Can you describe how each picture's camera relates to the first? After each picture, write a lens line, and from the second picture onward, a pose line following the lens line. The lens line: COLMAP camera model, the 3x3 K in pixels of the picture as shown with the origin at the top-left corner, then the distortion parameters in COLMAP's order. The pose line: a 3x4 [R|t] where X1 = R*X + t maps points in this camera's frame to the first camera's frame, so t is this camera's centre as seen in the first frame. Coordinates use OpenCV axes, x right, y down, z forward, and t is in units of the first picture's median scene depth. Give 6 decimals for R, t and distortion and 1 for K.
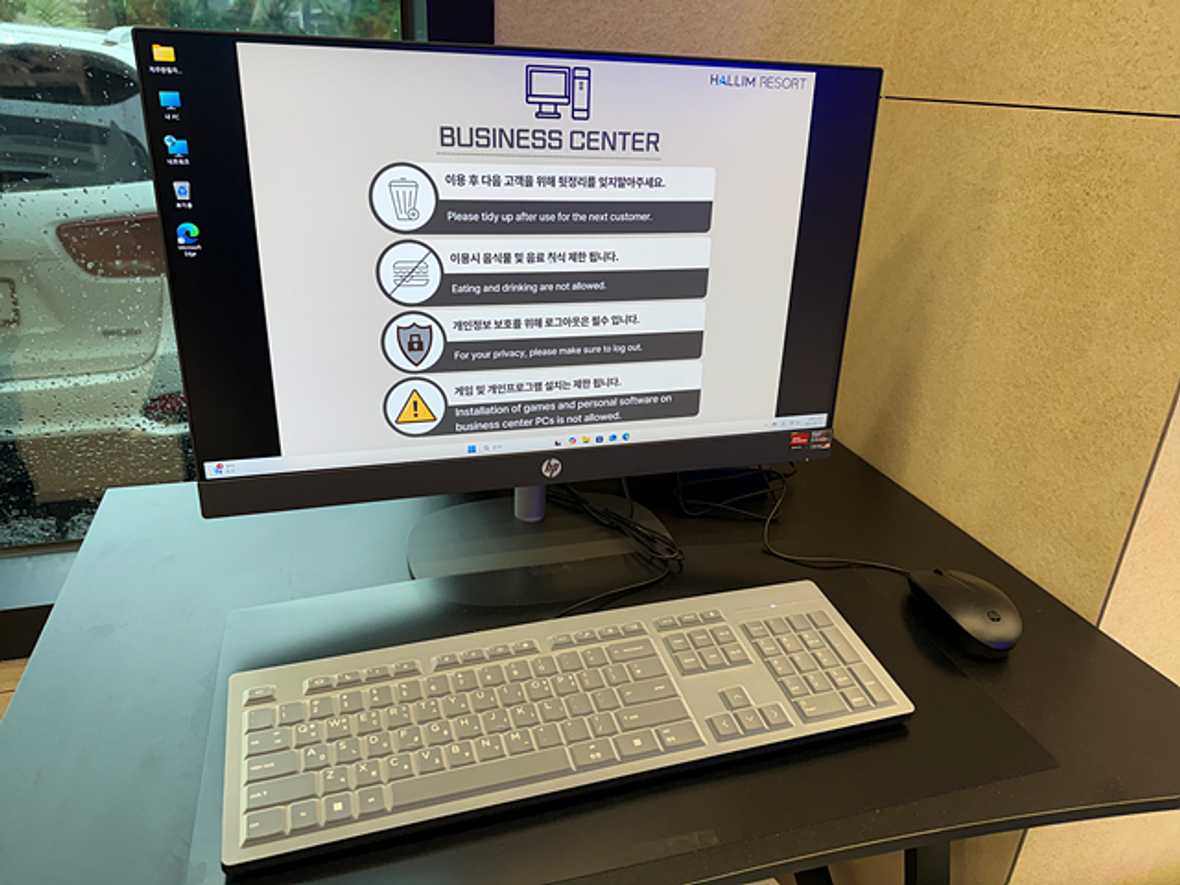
lens RADIAL K [[826.2, 0, 577.8], [0, 826.2, 433.3], [0, 0, 1]] dist [-0.019465, -0.013417]
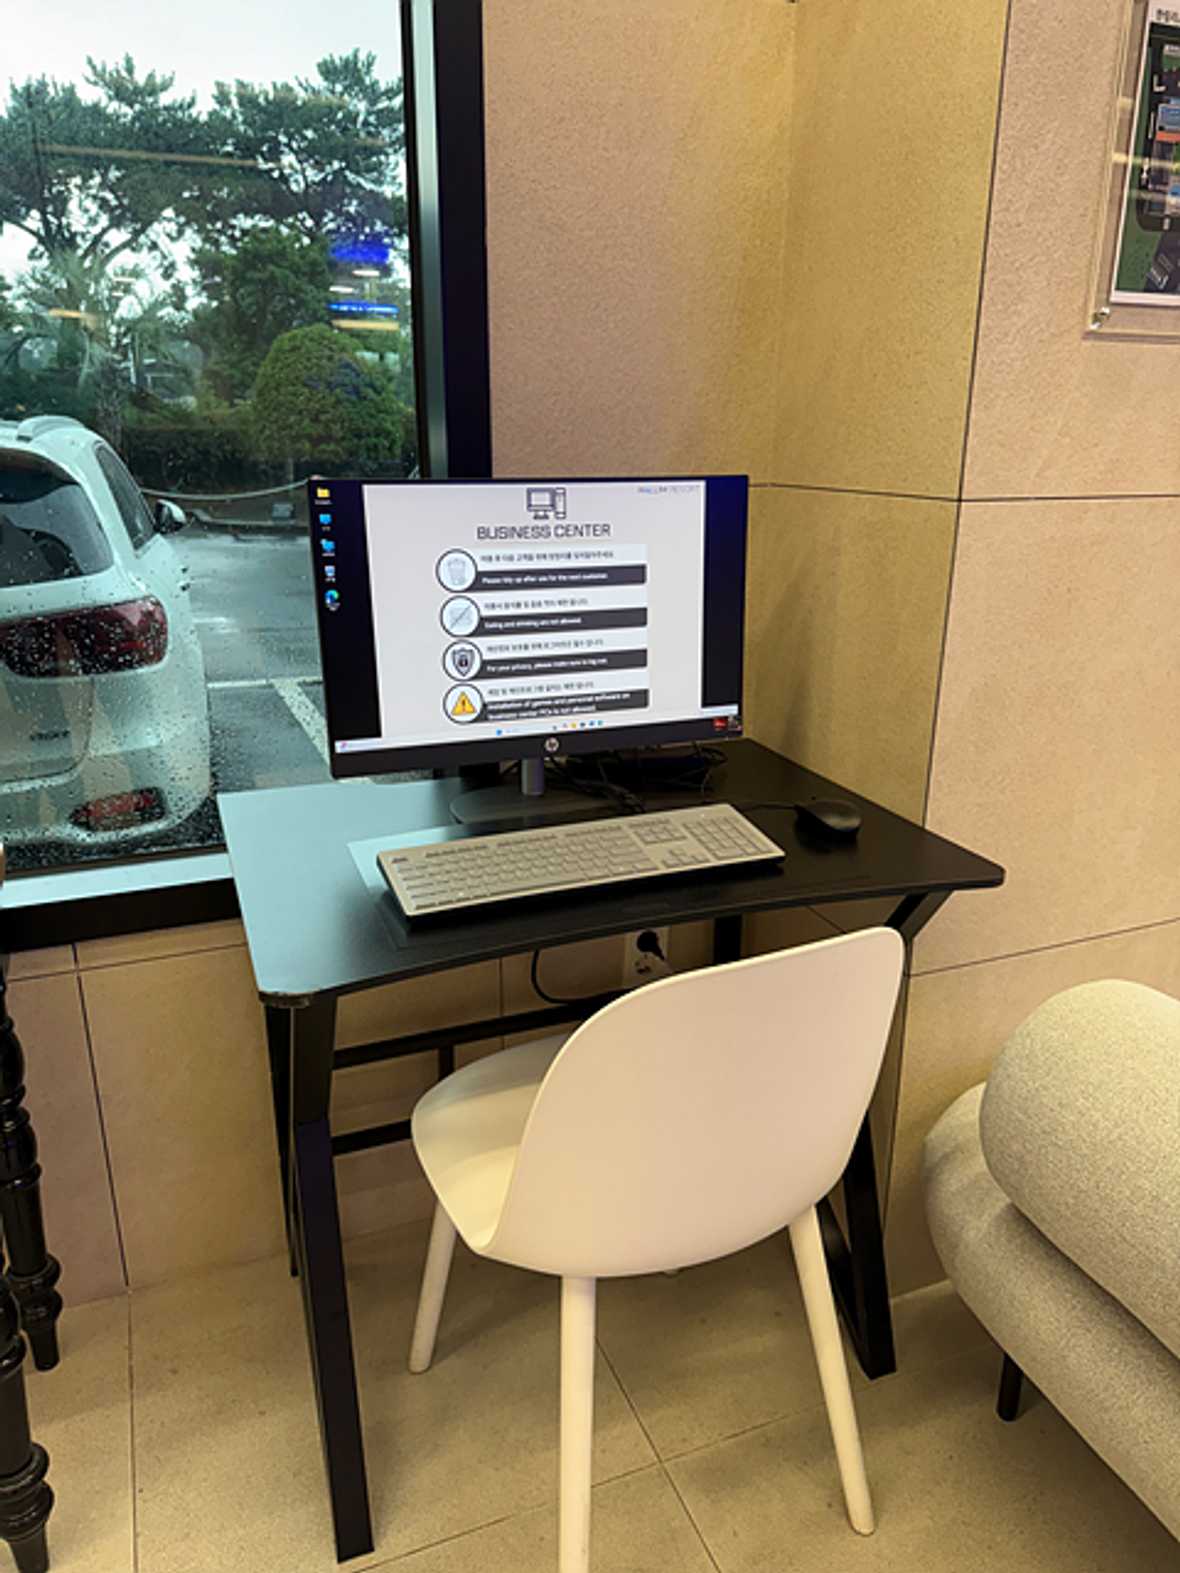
lens RADIAL K [[1101.4, 0, 579.6], [0, 1101.4, 789.3], [0, 0, 1]] dist [-0.019465, -0.013417]
pose [[0.996402, -0.059923, 0.059940, -0.113713], [0.065082, 0.993977, -0.088170, 0.321420], [-0.054295, 0.091754, 0.994300, -1.037630]]
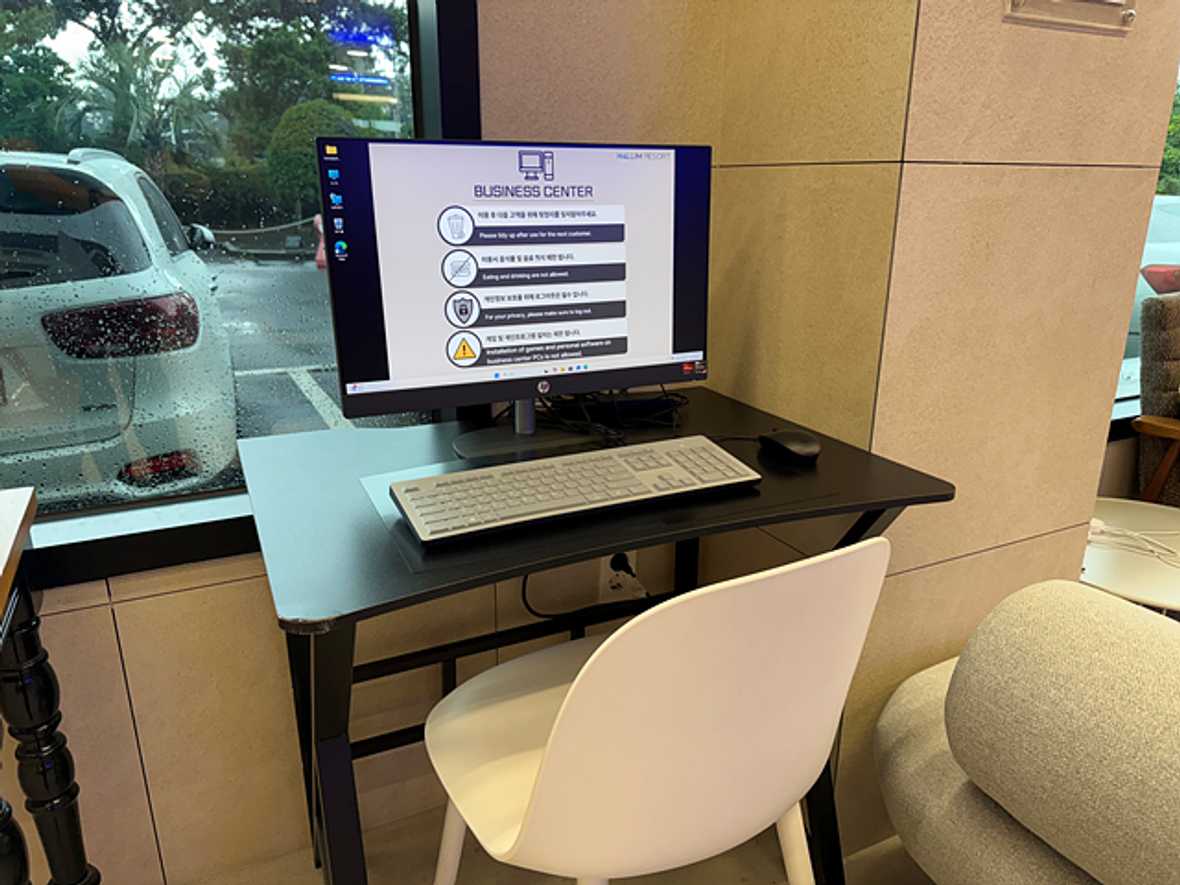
lens RADIAL K [[826.2, 0, 580.7], [0, 826.2, 449.4], [0, 0, 1]] dist [-0.019465, -0.013417]
pose [[0.988584, -0.081861, 0.126496, -0.191222], [0.093297, 0.991804, -0.087290, 0.341774], [-0.118314, 0.098095, 0.988119, -0.679921]]
